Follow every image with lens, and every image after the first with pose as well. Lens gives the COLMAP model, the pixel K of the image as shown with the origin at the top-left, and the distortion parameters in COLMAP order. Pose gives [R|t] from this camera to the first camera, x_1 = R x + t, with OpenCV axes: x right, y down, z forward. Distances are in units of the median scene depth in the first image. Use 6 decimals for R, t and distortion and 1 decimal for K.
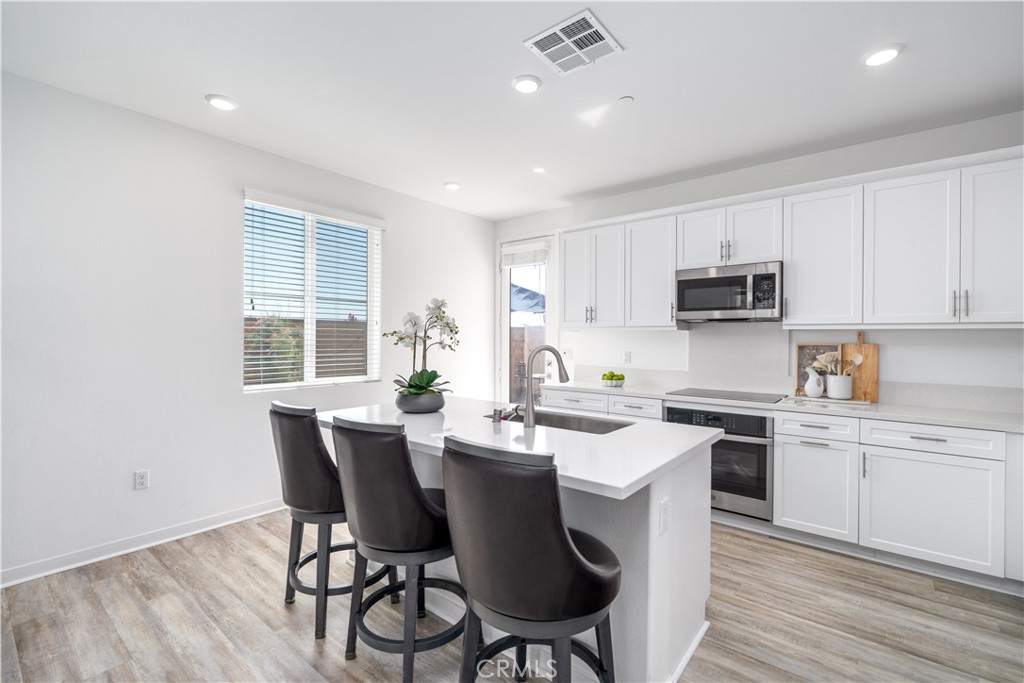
lens RADIAL K [[460.3, 0, 512.0], [0, 460.3, 341.5], [0, 0, 1]] dist [-0.000683, -0.000411]
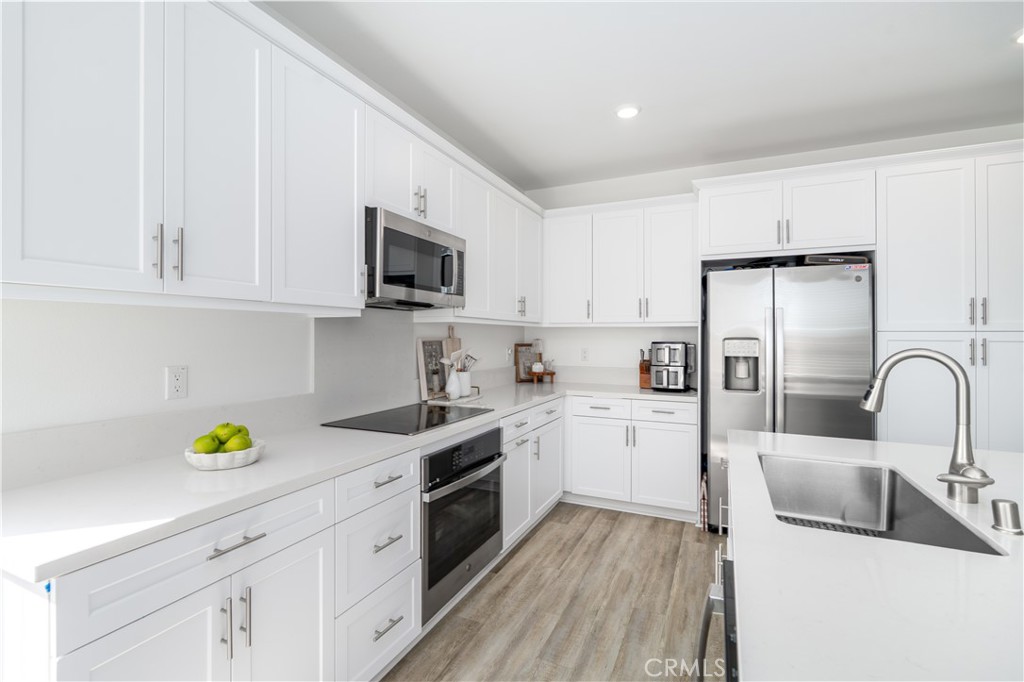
lens RADIAL K [[460.3, 0, 512.0], [0, 460.3, 341.0], [0, 0, 1]] dist [-0.000683, -0.000411]
pose [[-0.254196, -0.018018, 0.966985, -0.270567], [-0.000312, 0.999828, 0.018548, -0.009483], [-0.967153, 0.004413, -0.254158, 1.305961]]
